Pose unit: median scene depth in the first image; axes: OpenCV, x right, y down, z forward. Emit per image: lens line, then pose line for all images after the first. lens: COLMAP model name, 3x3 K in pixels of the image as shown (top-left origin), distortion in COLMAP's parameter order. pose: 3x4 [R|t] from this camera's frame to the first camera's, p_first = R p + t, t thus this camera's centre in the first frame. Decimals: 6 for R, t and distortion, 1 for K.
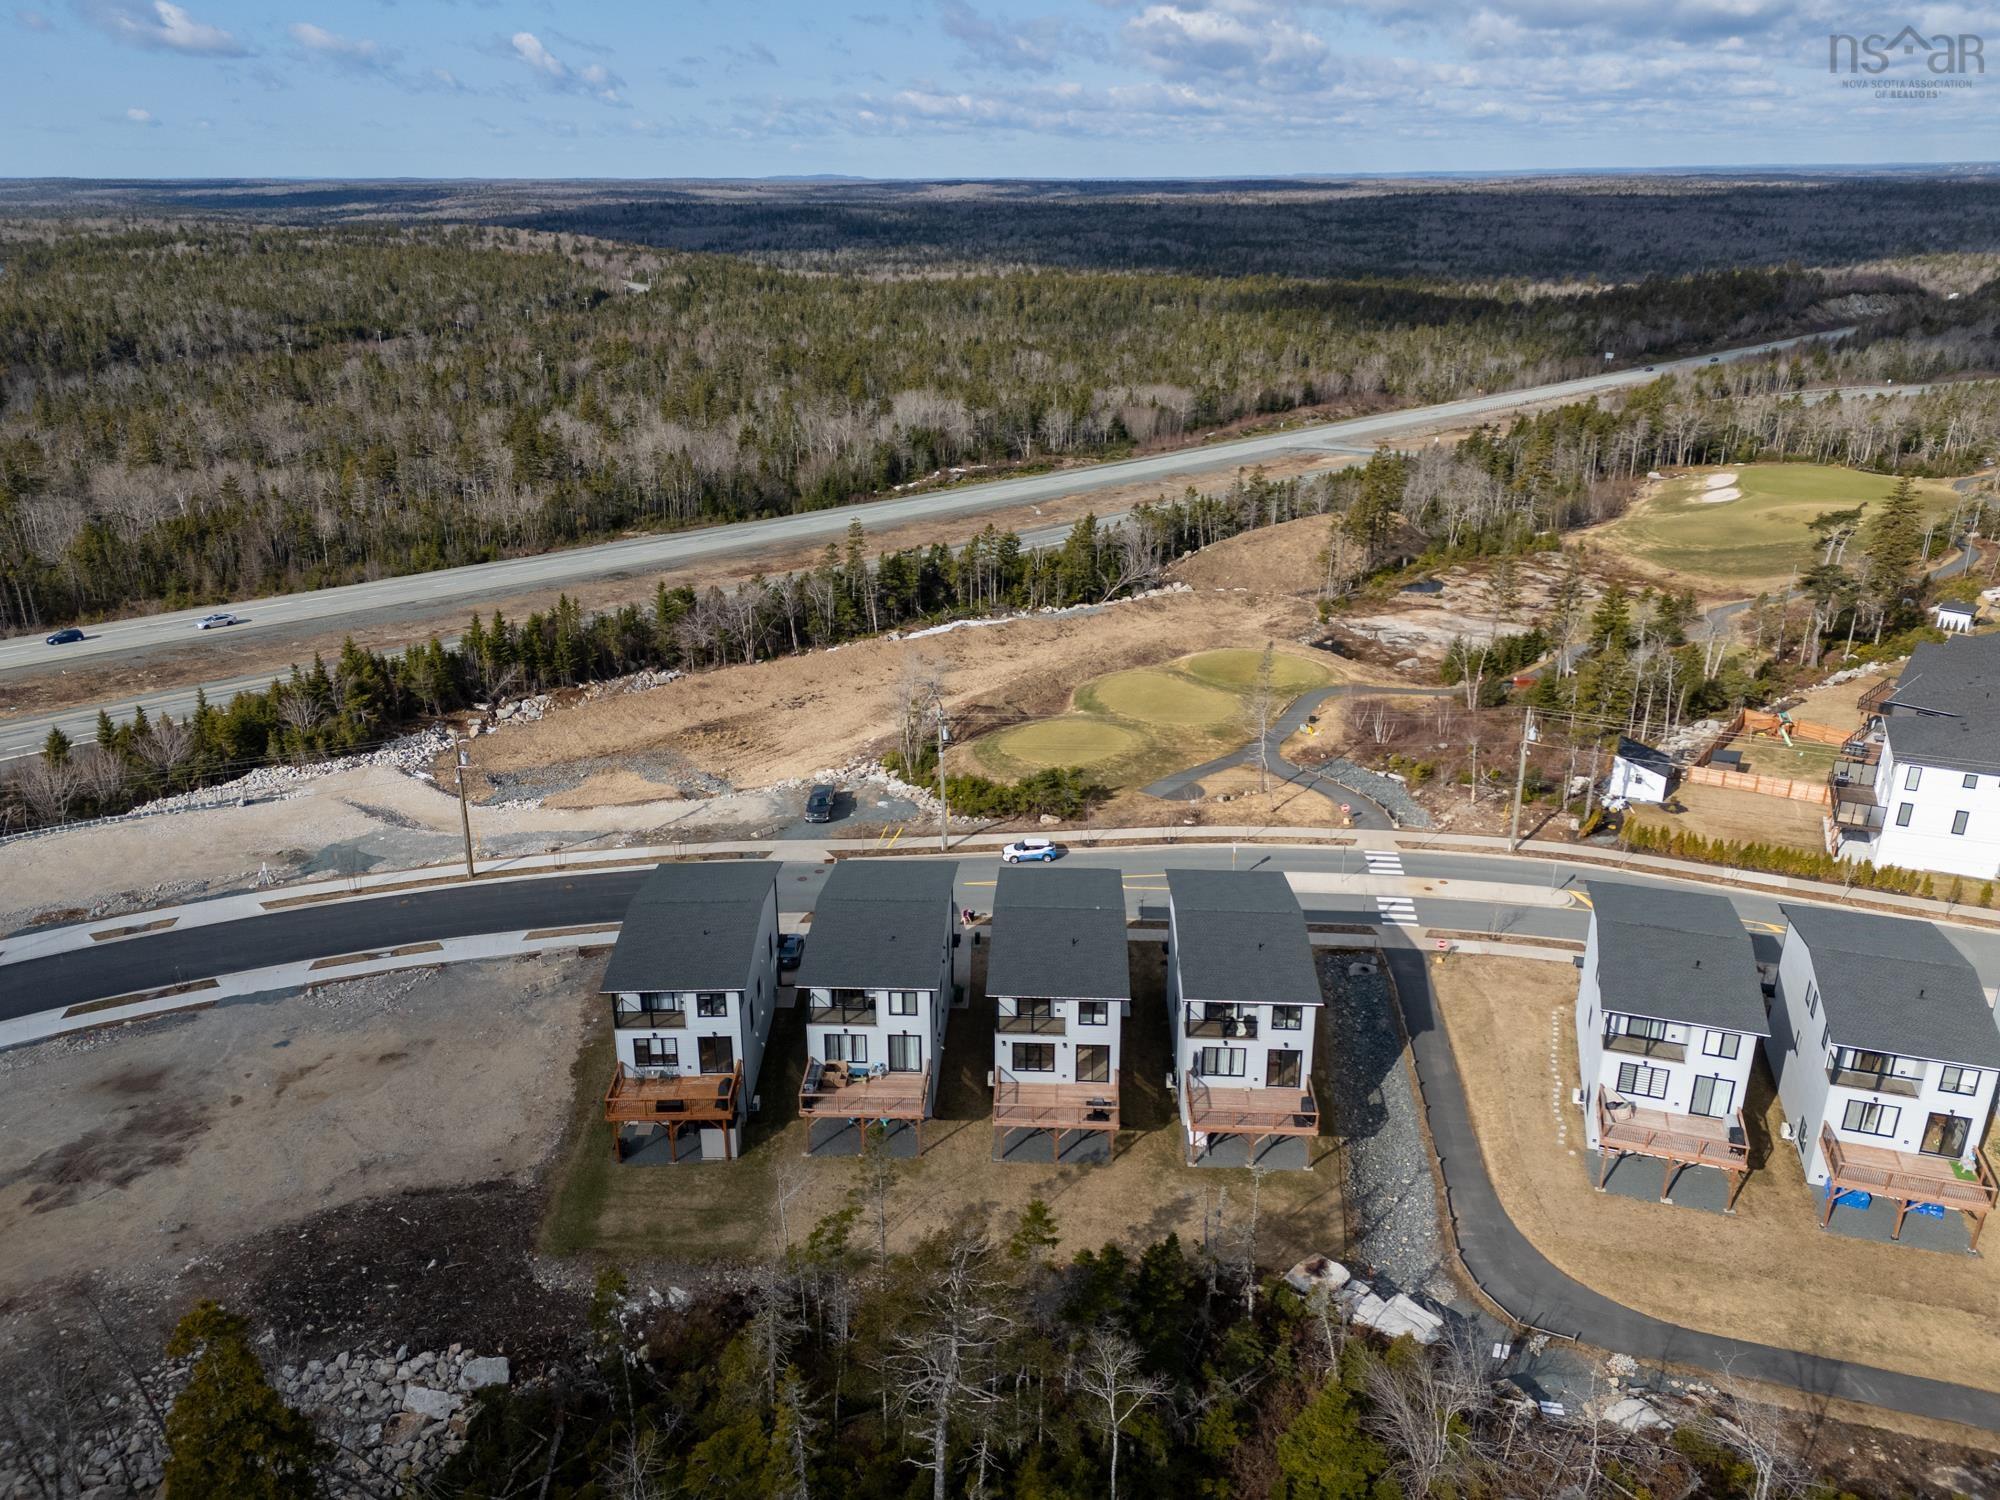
lens RADIAL K [[1423.0, 0, 1011.0], [0, 1423.0, 743.2], [0, 0, 1]] dist [0.067849, -0.053253]
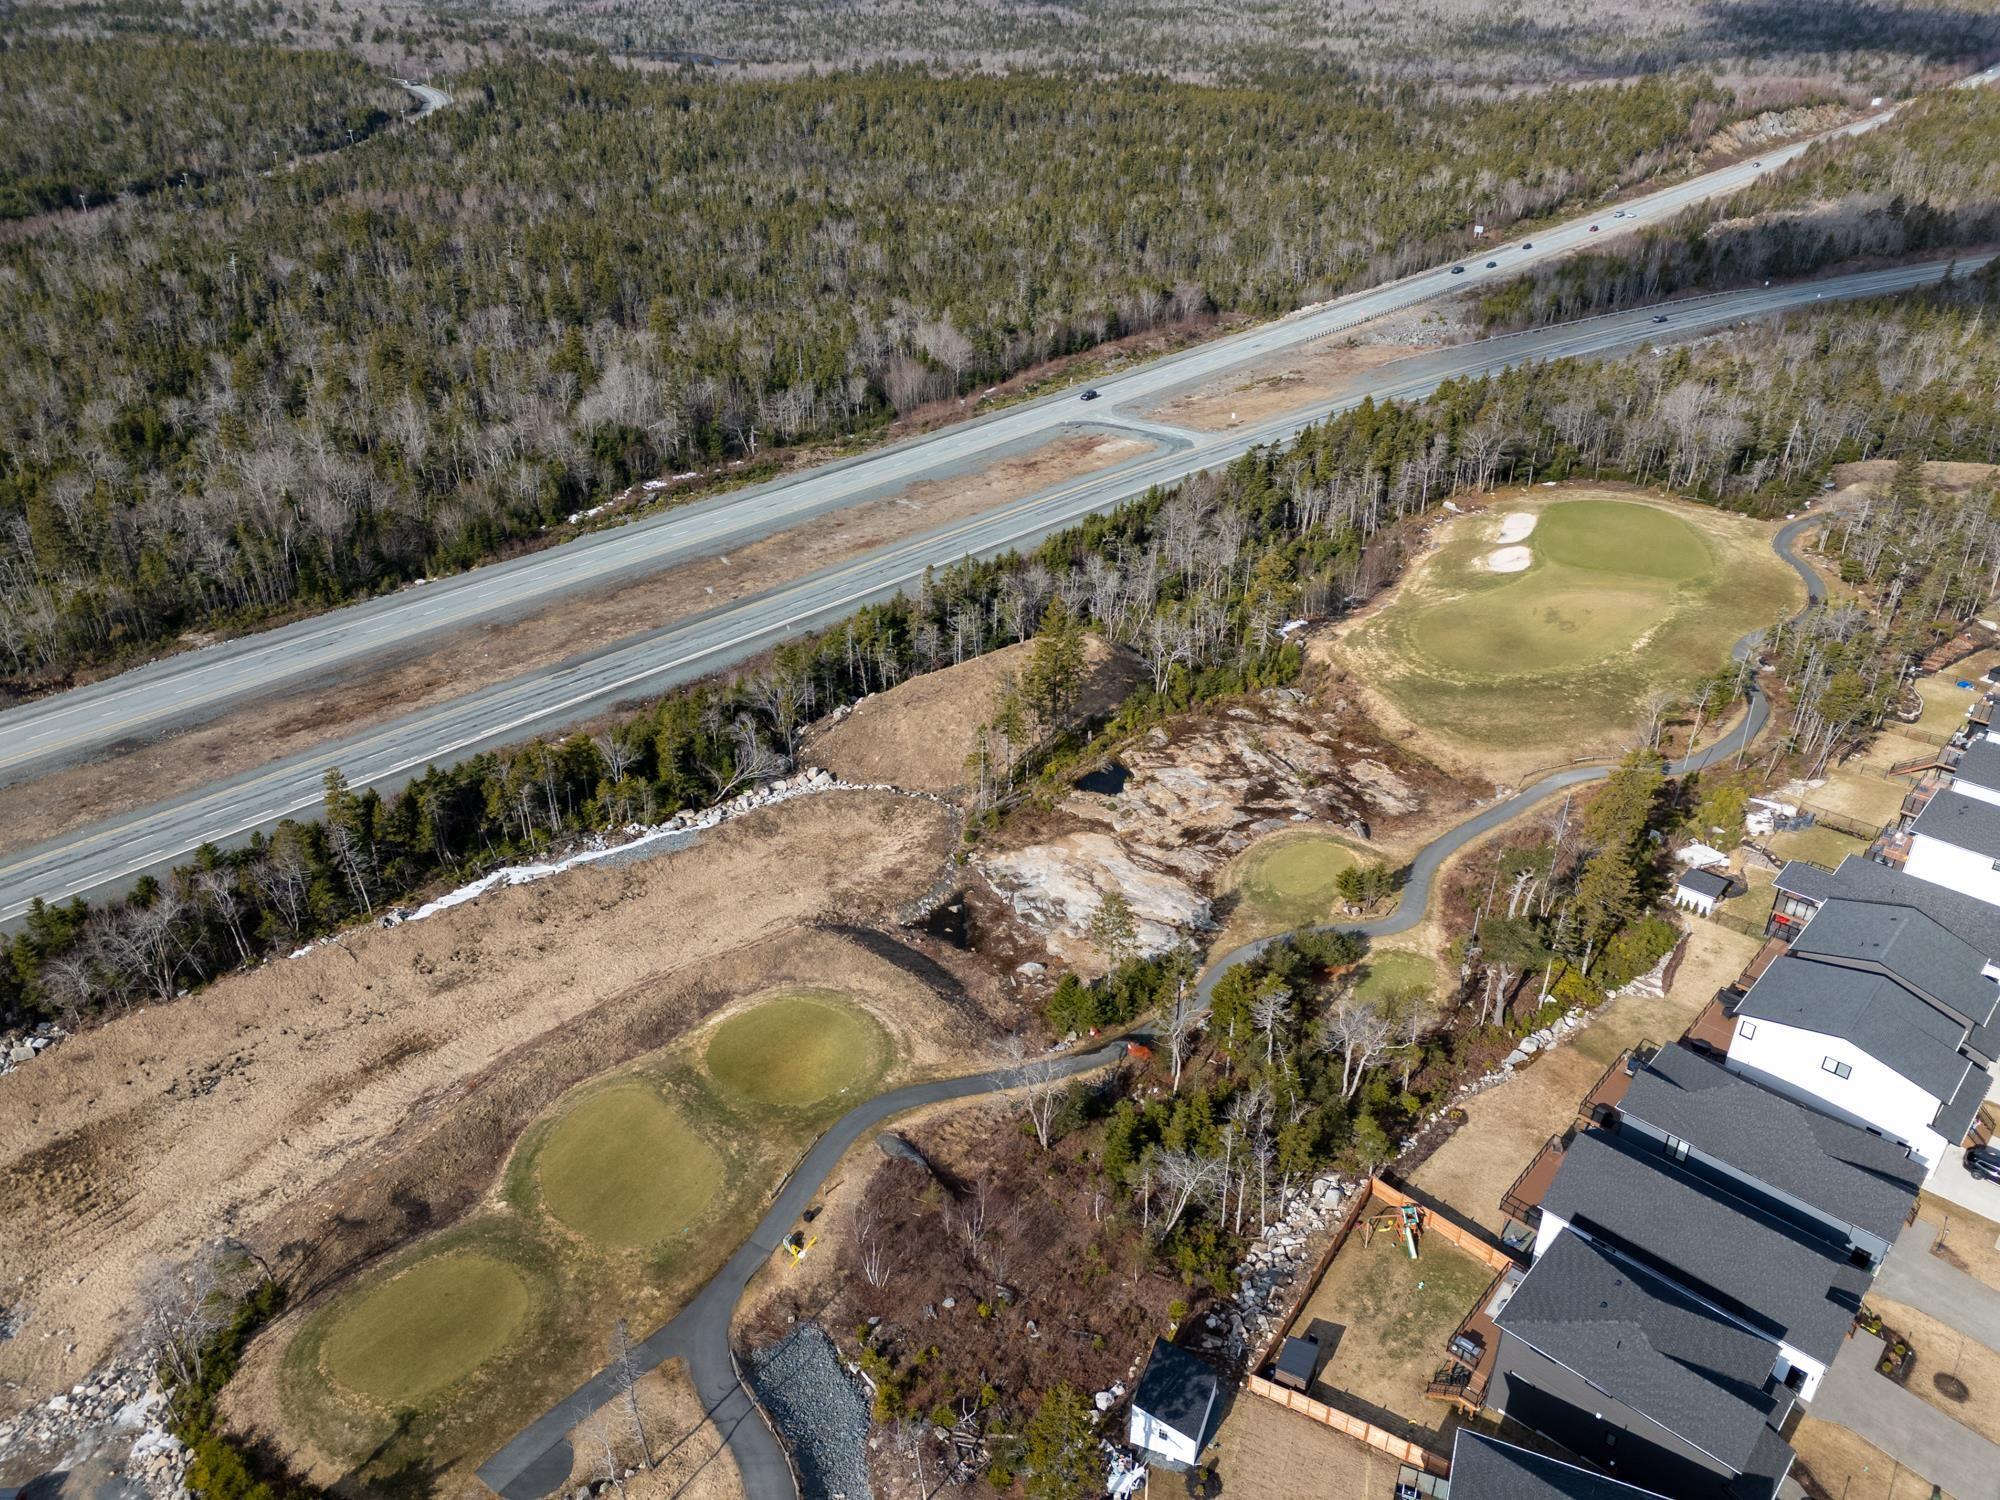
lens RADIAL K [[1423.0, 0, 1011.7], [0, 1423.0, 753.6], [0, 0, 1]] dist [0.067849, -0.053253]
pose [[0.998591, -0.025773, 0.046378, 0.246853], [0.018085, 0.987090, 0.159143, -0.316830], [-0.049881, -0.158080, 0.986166, 0.251137]]
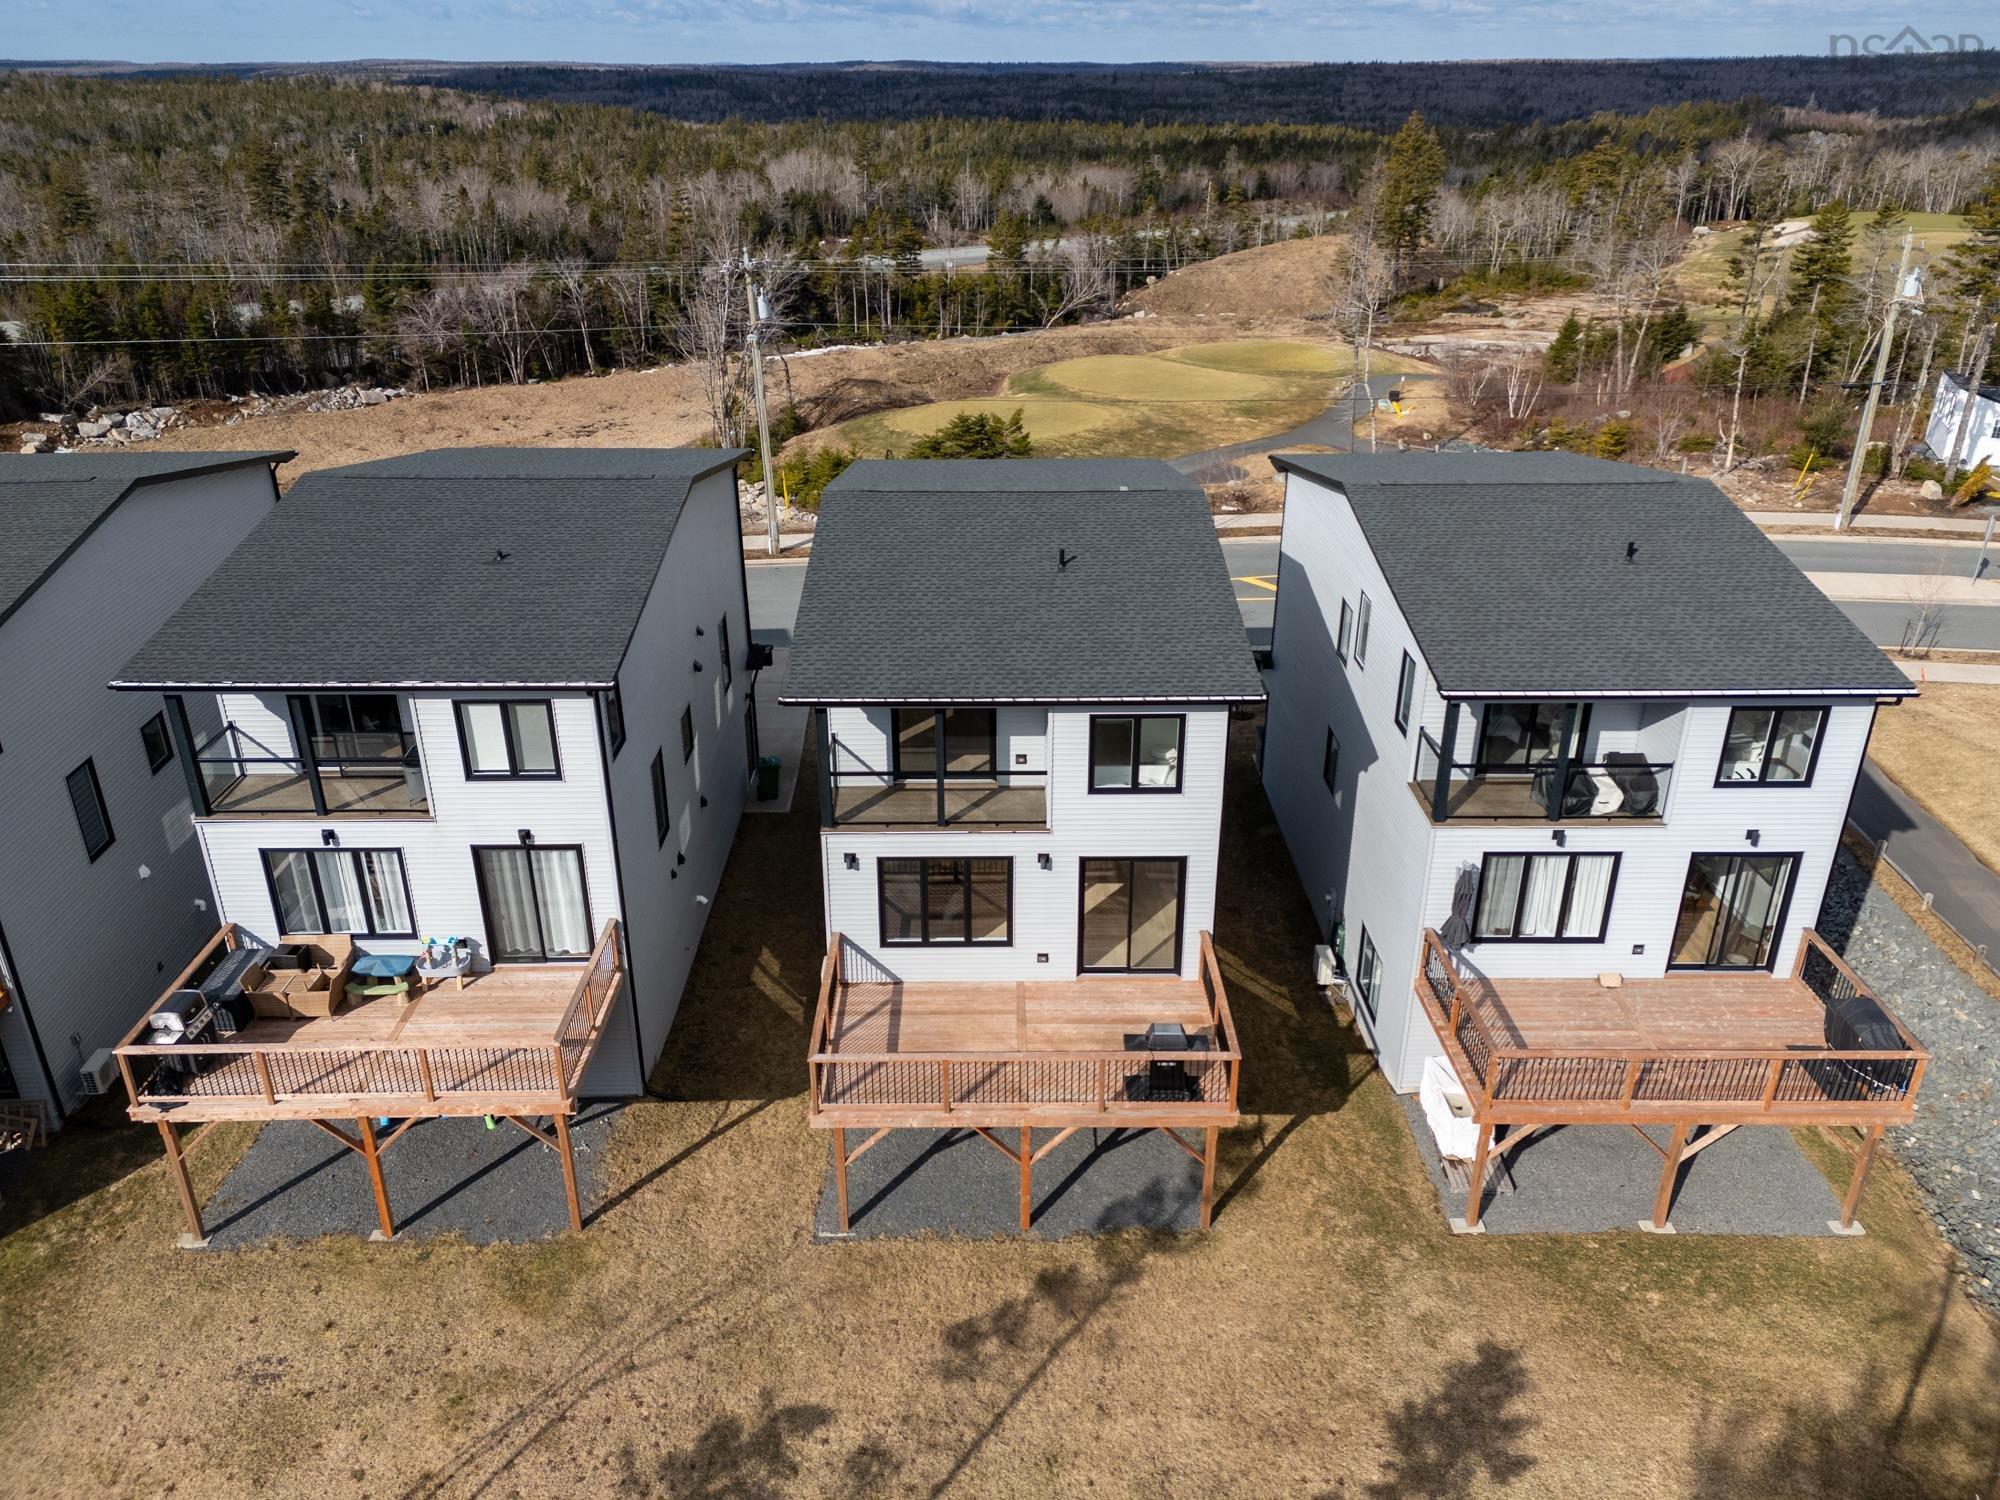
lens RADIAL K [[1423.0, 0, 1010.9], [0, 1423.0, 754.3], [0, 0, 1]] dist [0.067849, -0.053253]
pose [[0.998242, -0.022399, 0.054877, 0.006356], [0.018406, 0.997218, 0.072227, 0.077105], [-0.056342, -0.071089, 0.995877, 0.321710]]
